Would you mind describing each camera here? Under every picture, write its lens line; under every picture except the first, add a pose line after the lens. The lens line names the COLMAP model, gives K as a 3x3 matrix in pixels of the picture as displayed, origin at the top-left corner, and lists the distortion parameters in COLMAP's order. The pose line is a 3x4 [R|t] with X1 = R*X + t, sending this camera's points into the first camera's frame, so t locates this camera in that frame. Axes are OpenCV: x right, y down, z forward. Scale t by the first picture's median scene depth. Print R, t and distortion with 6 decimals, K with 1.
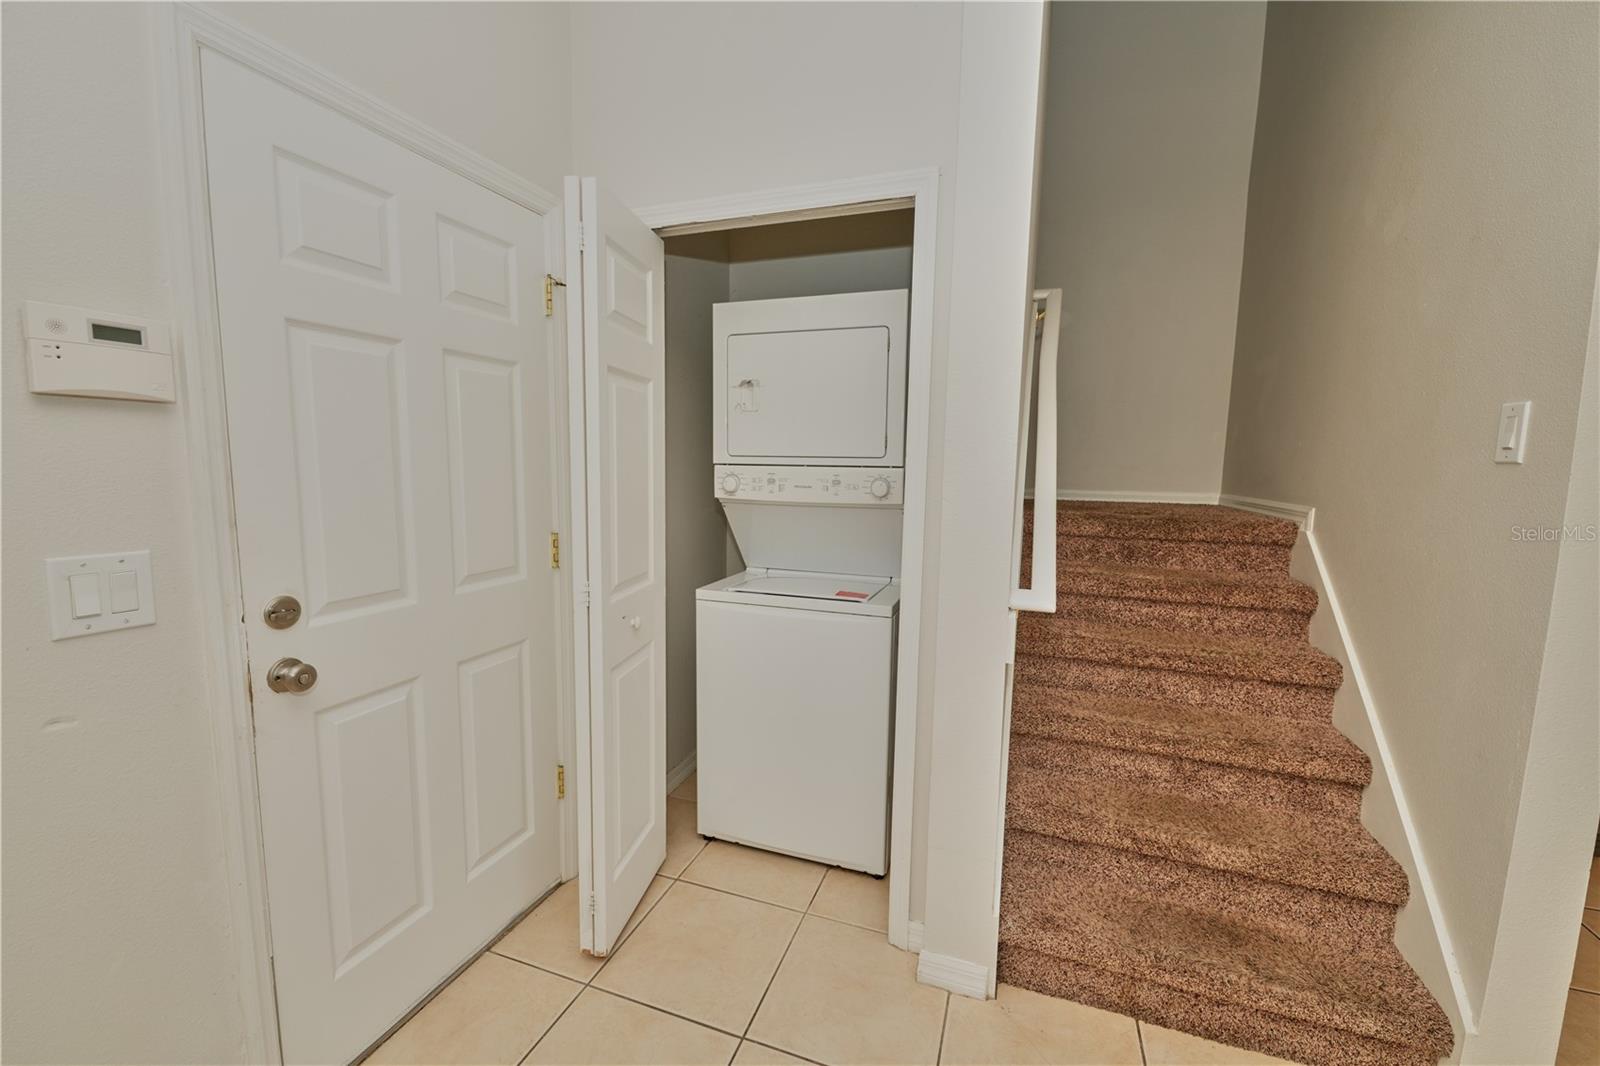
lens RADIAL K [[640.3, 0, 799.7], [0, 640.3, 535.4], [0, 0, 1]] dist [0.013527, -0.007706]
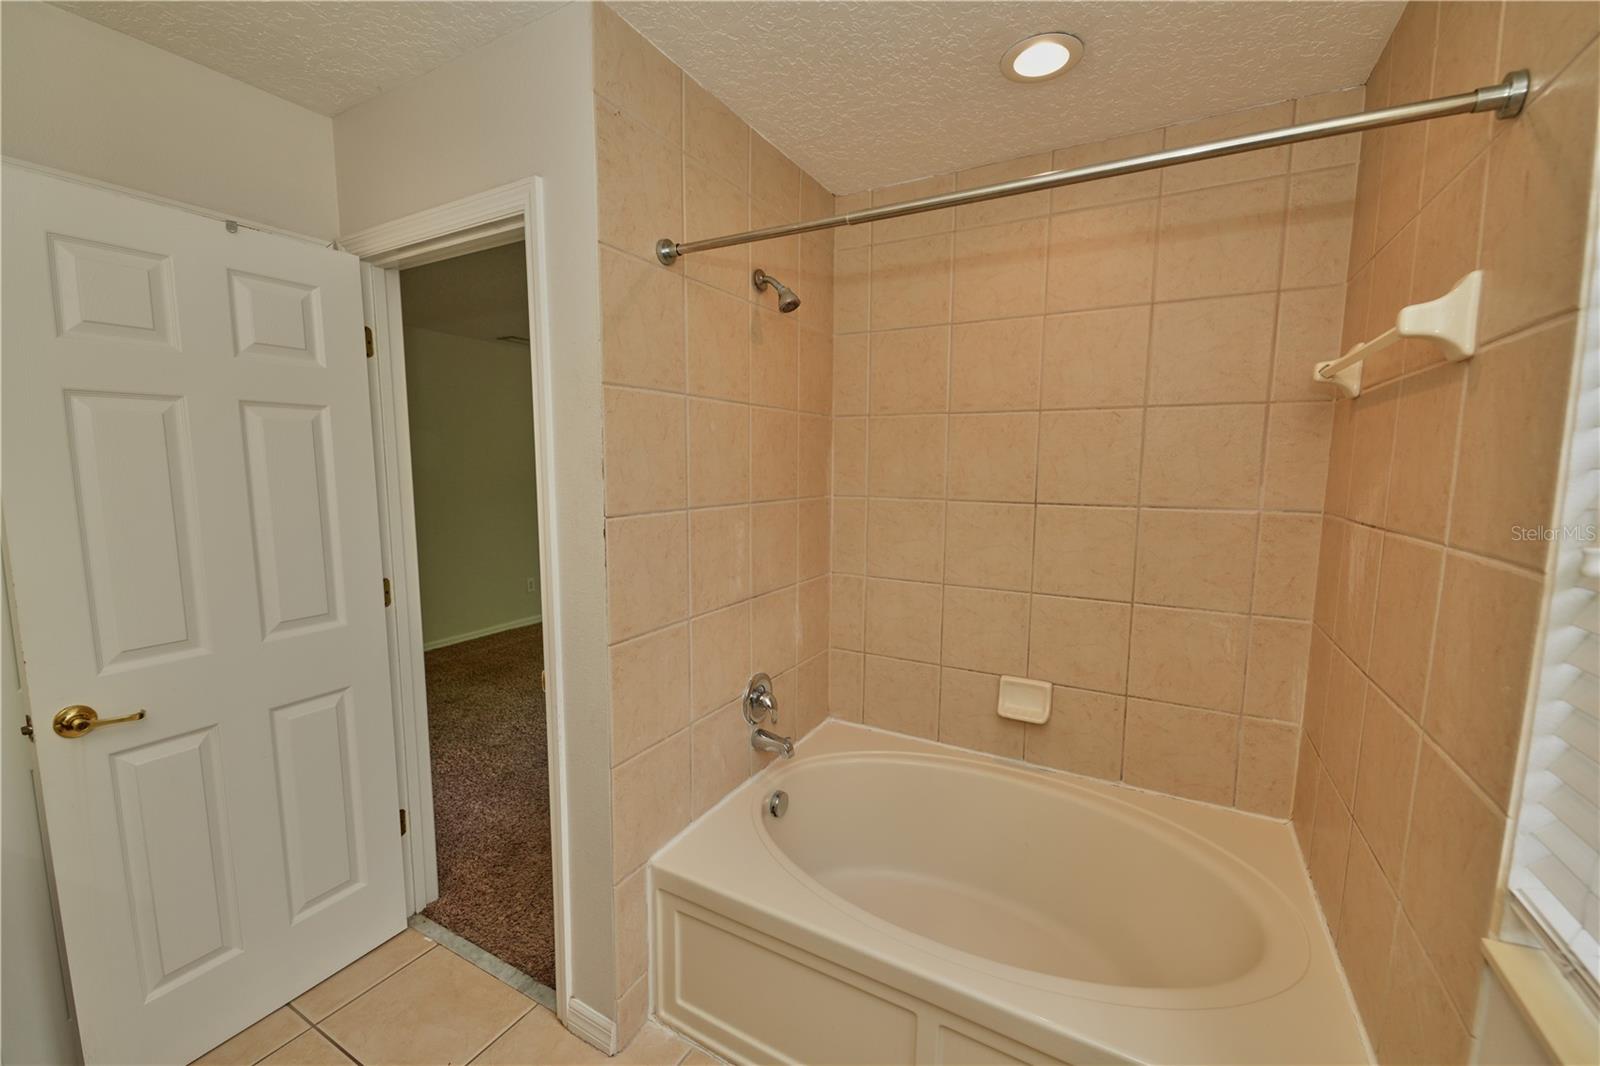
lens RADIAL K [[640.3, 0, 799.7], [0, 640.3, 535.4], [0, 0, 1]] dist [0.013527, -0.007706]
pose [[0.985381, 0.011064, -0.170003, 0.492448], [-0.011553, 0.999931, -0.001887, -0.087830], [0.169970, 0.003824, 0.985442, 0.159652]]
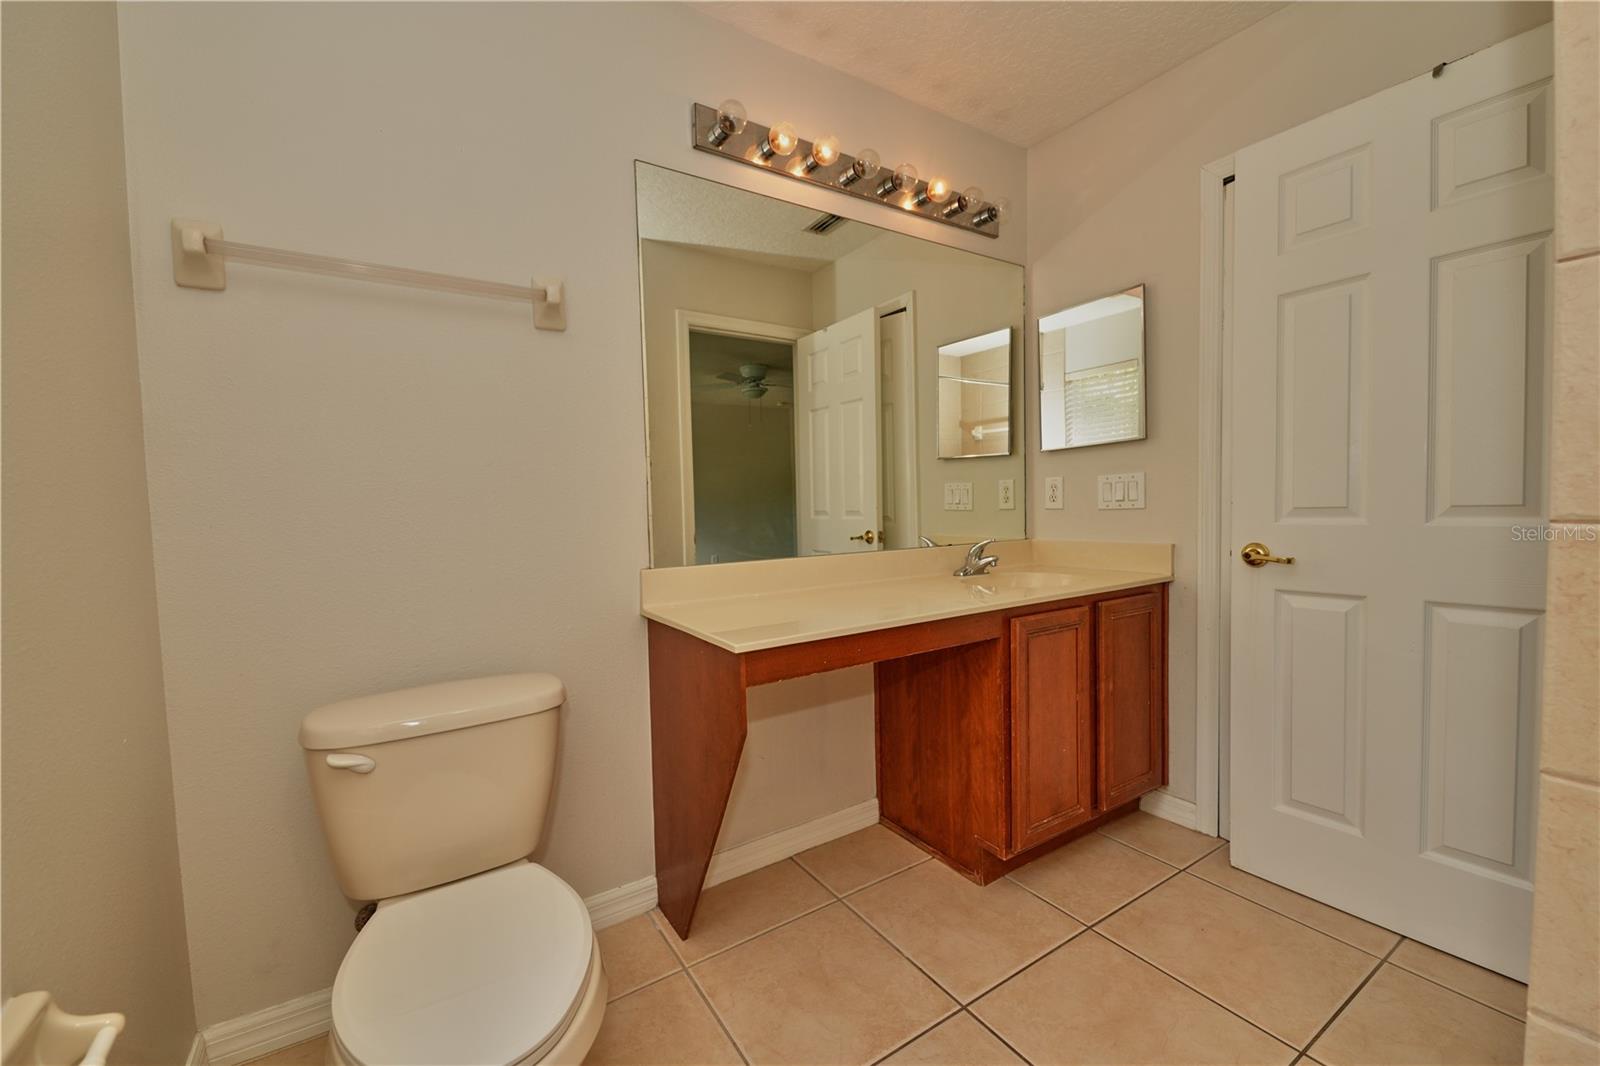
lens RADIAL K [[640.3, 0, 799.7], [0, 640.3, 535.4], [0, 0, 1]] dist [0.013527, -0.007706]
pose [[-0.608724, 0.035429, -0.792590, 0.781331], [-0.075421, 0.991894, 0.102263, 0.088165], [0.789789, 0.122028, -0.601118, 0.912842]]
